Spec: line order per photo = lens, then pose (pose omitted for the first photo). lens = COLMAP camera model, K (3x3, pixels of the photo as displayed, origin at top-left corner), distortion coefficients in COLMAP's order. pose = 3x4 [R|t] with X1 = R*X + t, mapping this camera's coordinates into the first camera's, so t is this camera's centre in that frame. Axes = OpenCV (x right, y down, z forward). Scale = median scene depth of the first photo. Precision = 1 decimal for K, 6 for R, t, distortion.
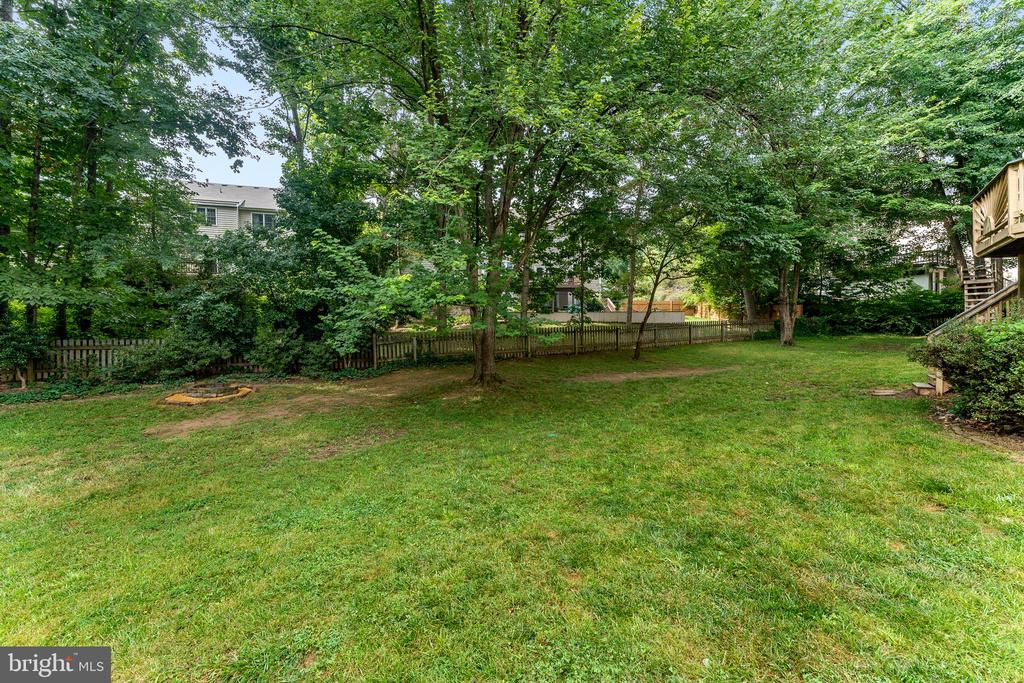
lens RADIAL K [[414.5, 0, 510.9], [0, 414.5, 336.9], [0, 0, 1]] dist [0.002833, -0.000680]
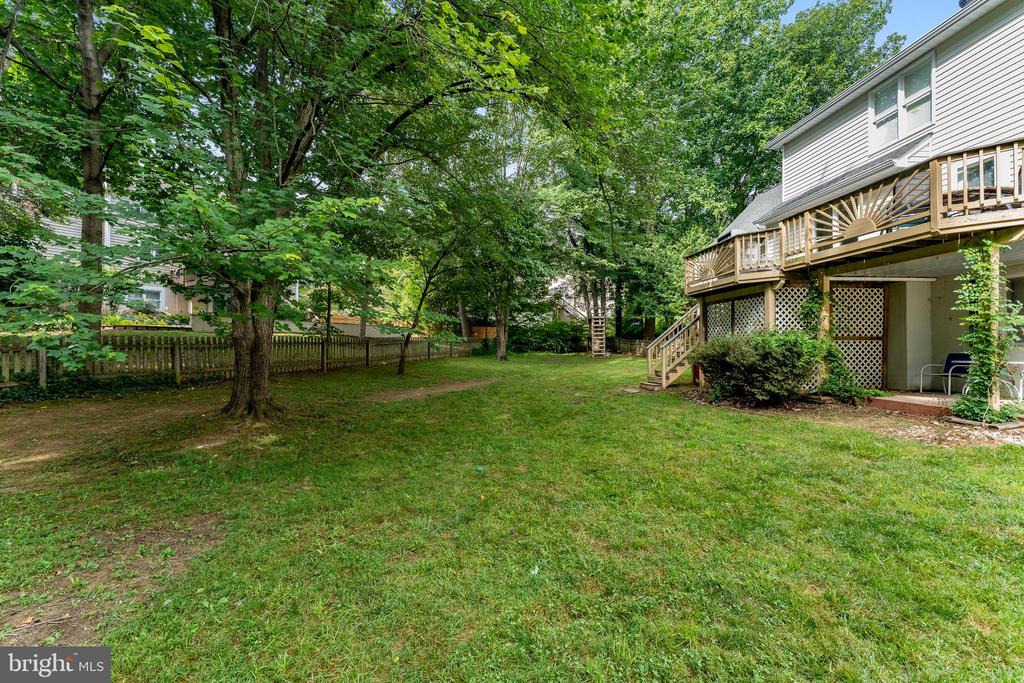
lens RADIAL K [[414.5, 0, 515.6], [0, 414.5, 342.8], [0, 0, 1]] dist [0.002833, -0.000680]
pose [[0.706564, 0.026769, 0.707142, -0.216620], [-0.003231, 0.999396, -0.034603, 0.019306], [-0.707641, 0.022164, 0.706224, 0.228018]]
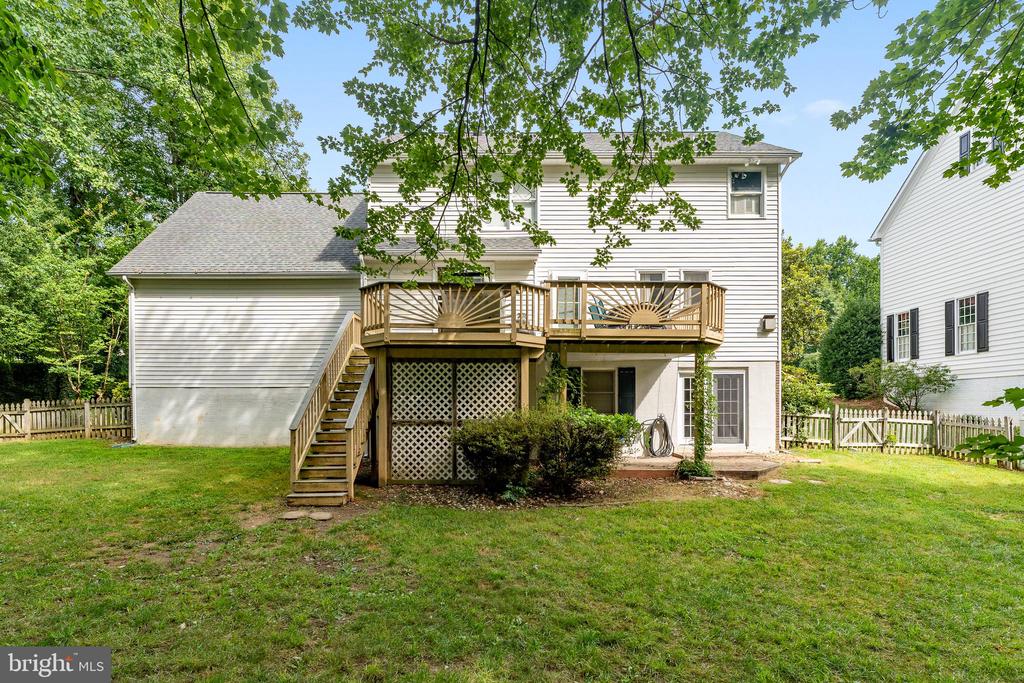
lens RADIAL K [[501.6, 0, 513.3], [0, 501.6, 409.0], [0, 0, 1]] dist [0.002173, -0.000943]
pose [[-0.628559, 0.017230, 0.777571, 0.033924], [0.021934, 0.999750, -0.004423, -0.019449], [-0.777453, 0.014275, -0.628779, 0.889537]]
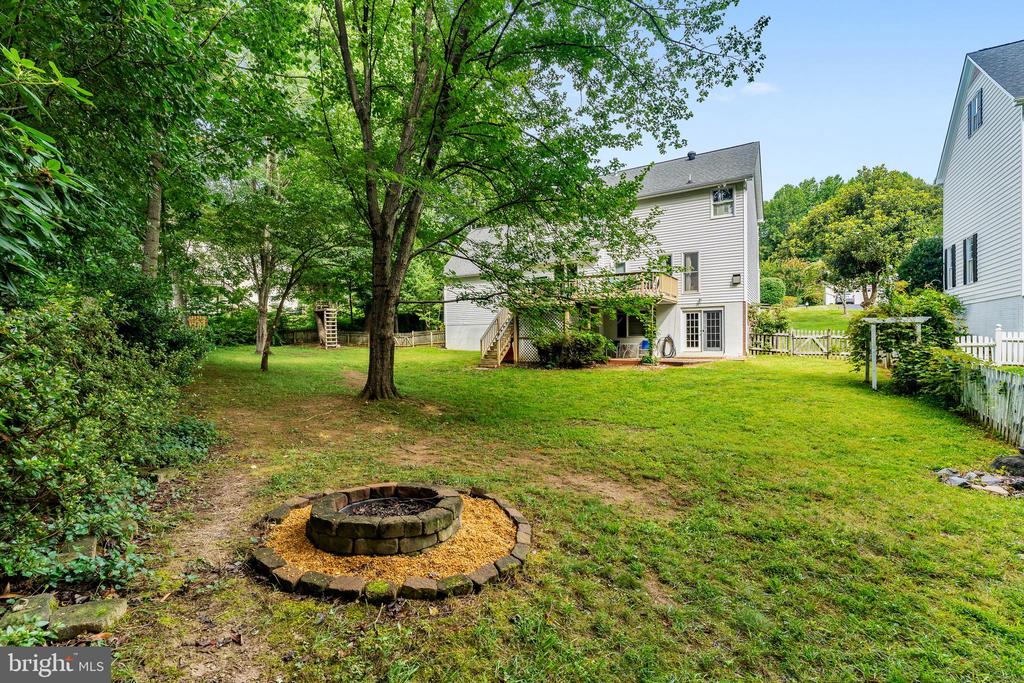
lens RADIAL K [[445.6, 0, 507.6], [0, 445.6, 343.9], [0, 0, 1]] dist [0.000460, -0.000044]
pose [[-0.113299, 0.000674, 0.993561, -0.888956], [0.025458, 0.999673, 0.002225, 0.008770], [-0.993235, 0.025547, -0.113279, 0.792270]]
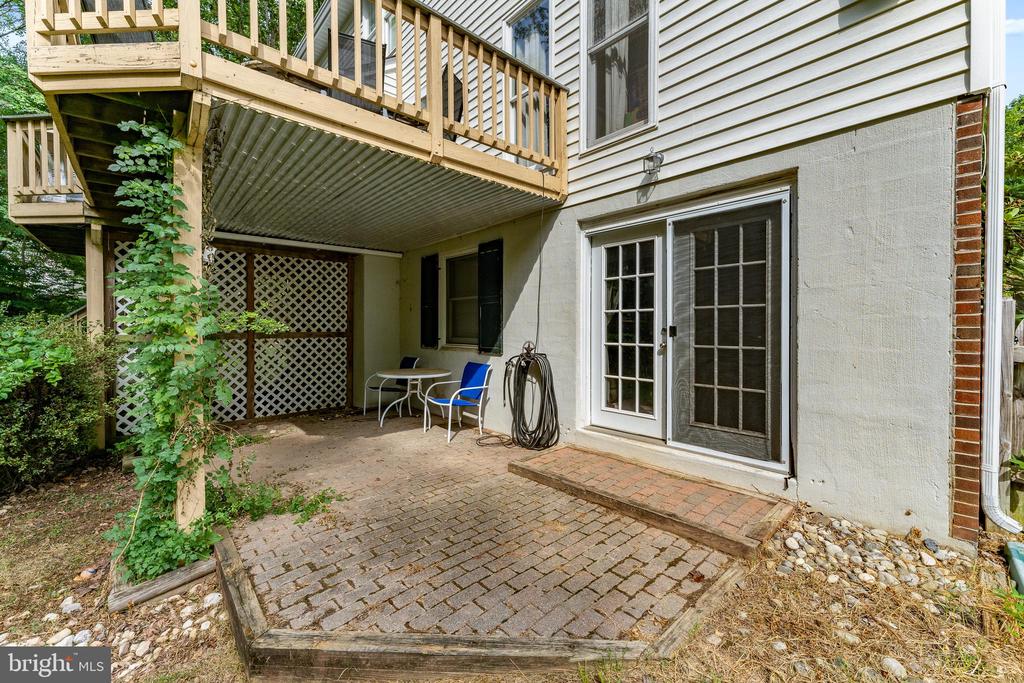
lens RADIAL K [[414.5, 0, 508.7], [0, 414.5, 331.3], [0, 0, 1]] dist [0.002833, -0.000680]
pose [[0.159057, 0.006863, 0.987246, 0.285446], [0.008861, 0.999926, -0.008379, -0.013947], [-0.987230, 0.010081, 0.158984, 0.007497]]
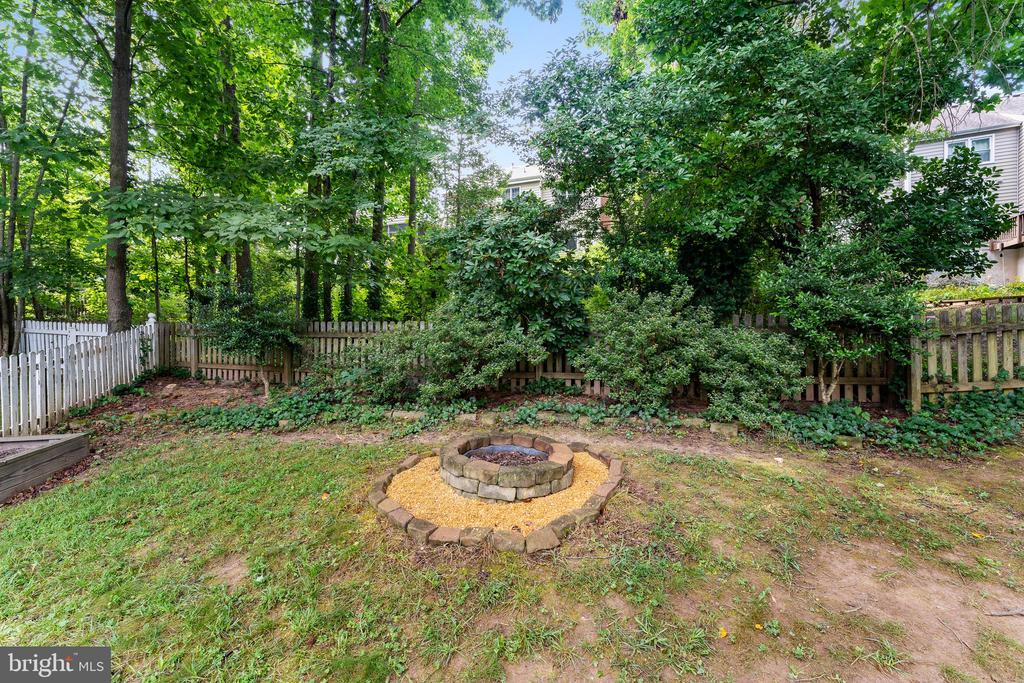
lens RADIAL K [[445.6, 0, 510.8], [0, 445.6, 343.0], [0, 0, 1]] dist [0.000460, -0.000044]
pose [[0.804760, 0.017565, -0.593340, -0.419365], [-0.014448, 0.999846, 0.010002, 0.026414], [0.593424, 0.000523, 0.804890, 0.592635]]
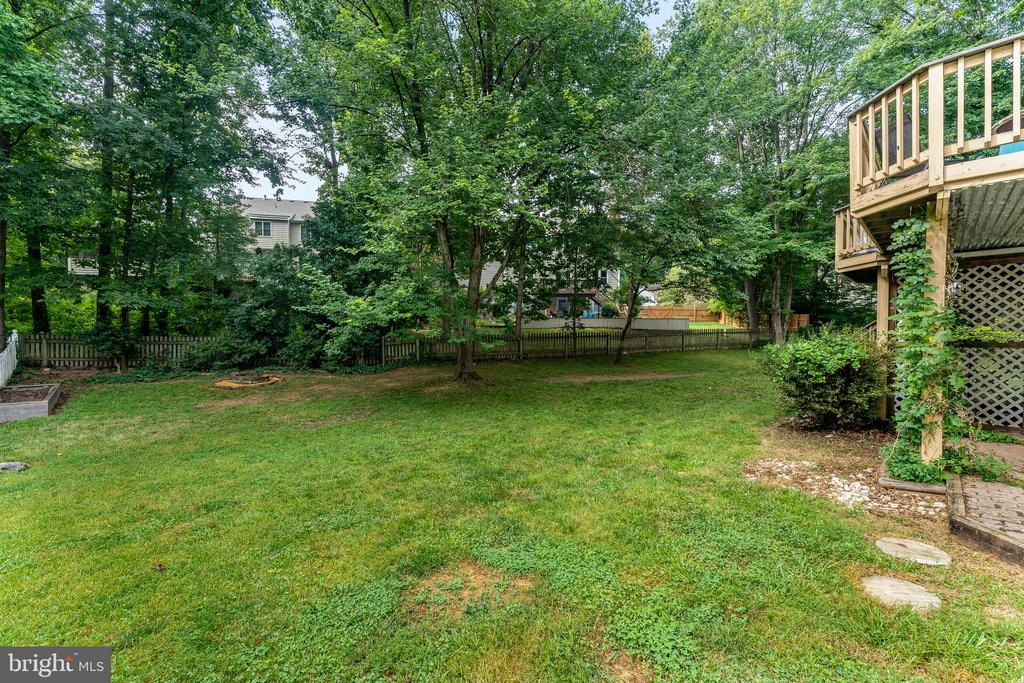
lens RADIAL K [[414.5, 0, 510.0], [0, 414.5, 342.2], [0, 0, 1]] dist [0.002833, -0.000680]
pose [[0.993423, 0.021728, -0.112424, 0.181489], [-0.020506, 0.999718, 0.012014, -0.012145], [0.112654, -0.009630, 0.993588, -0.148024]]
